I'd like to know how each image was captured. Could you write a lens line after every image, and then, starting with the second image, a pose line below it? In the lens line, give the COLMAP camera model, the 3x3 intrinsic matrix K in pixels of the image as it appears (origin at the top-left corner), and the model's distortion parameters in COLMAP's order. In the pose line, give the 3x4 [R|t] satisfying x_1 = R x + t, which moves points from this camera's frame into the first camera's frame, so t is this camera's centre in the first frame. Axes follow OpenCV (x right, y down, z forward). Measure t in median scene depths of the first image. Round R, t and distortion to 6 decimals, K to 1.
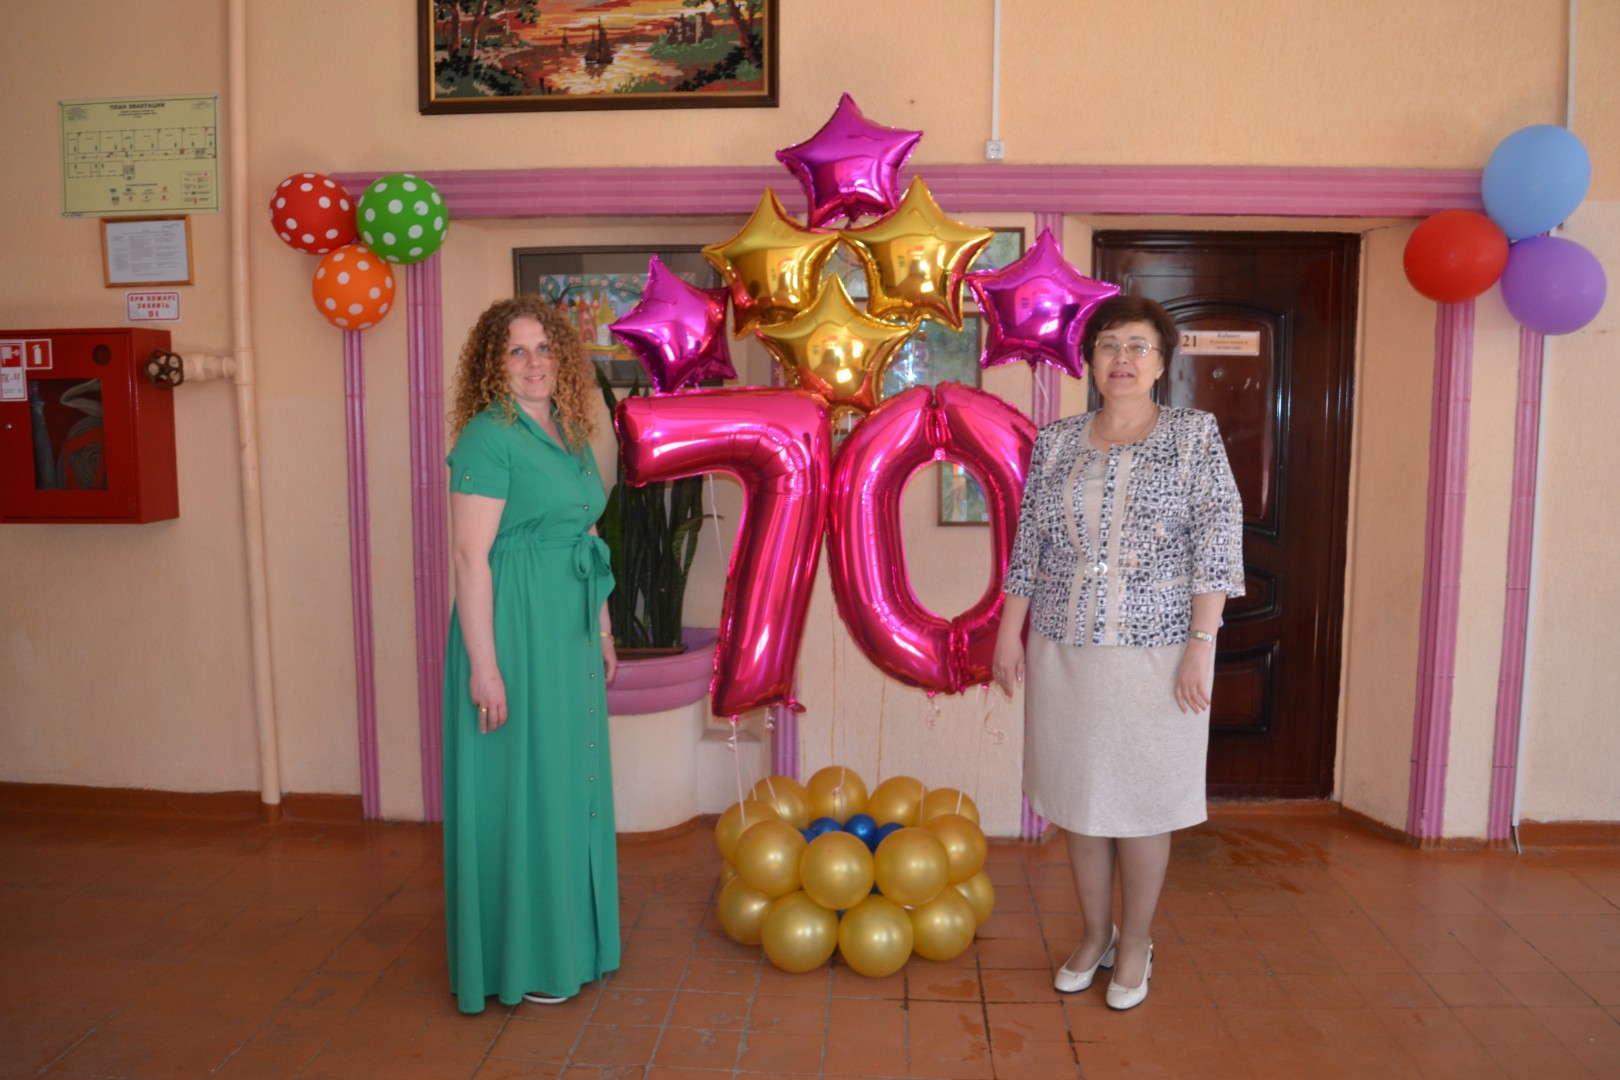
lens RADIAL K [[1295.4, 0, 807.9], [0, 1295.4, 550.4], [0, 0, 1]] dist [-0.071603, 0.001779]
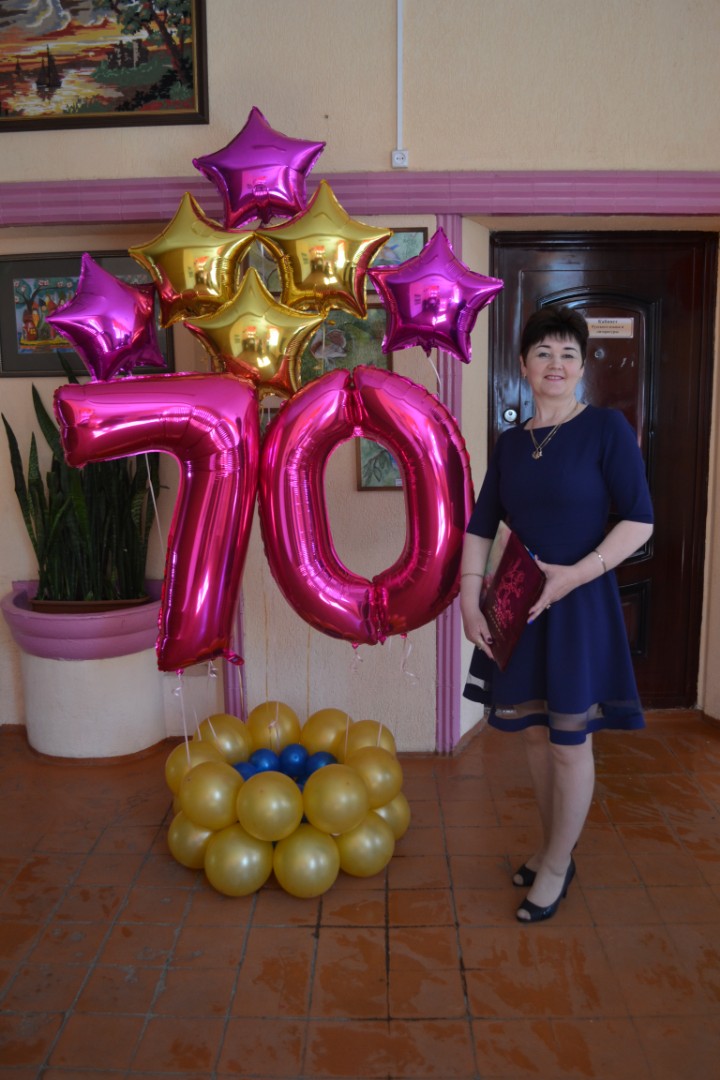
lens RADIAL K [[920.6, 0, 360.0], [0, 920.6, 540.0], [0, 0, 1]] dist [-0.074920, 0.011801]
pose [[0.998972, -0.023752, 0.038620, 0.070672], [0.021497, 0.998096, 0.057808, -0.022956], [-0.039920, -0.056918, 0.997580, 0.180944]]
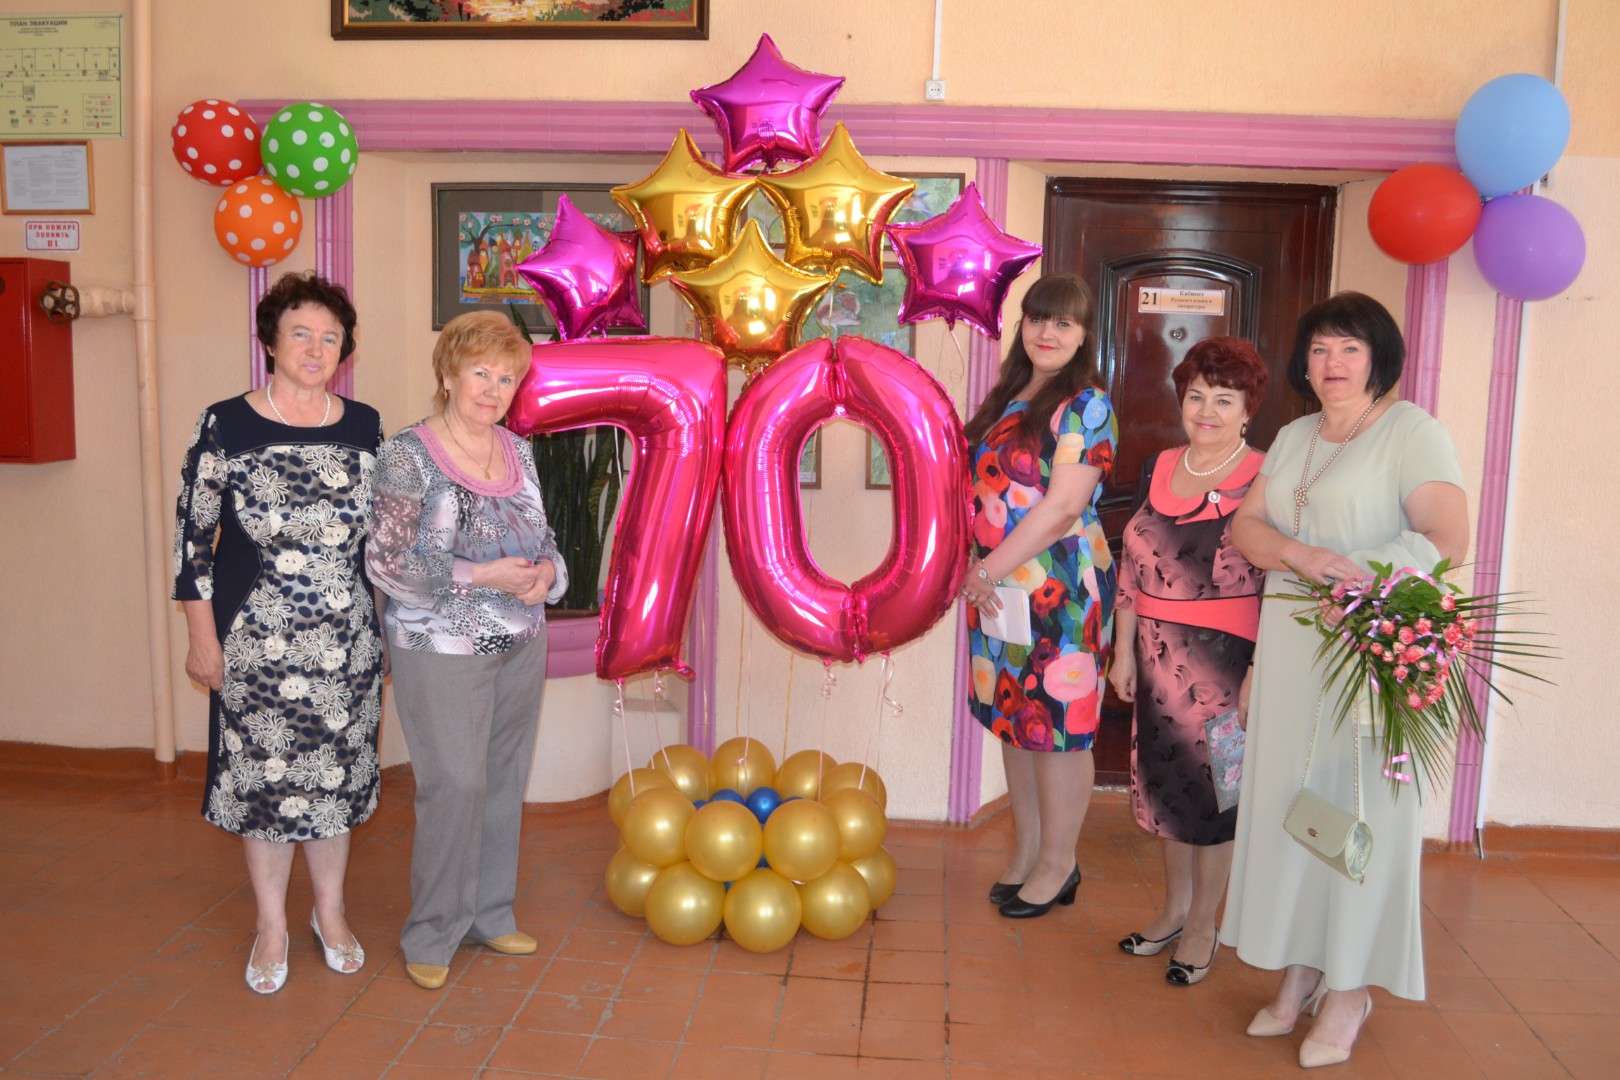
lens RADIAL K [[1458.8, 0, 804.1], [0, 1458.8, 546.9], [0, 0, 1]] dist [-0.058039, -0.006644]
pose [[0.999349, 0.028568, -0.022028, 0.081555], [-0.028173, 0.999440, 0.018035, 0.005741], [0.022530, -0.017403, 0.999595, -0.066968]]
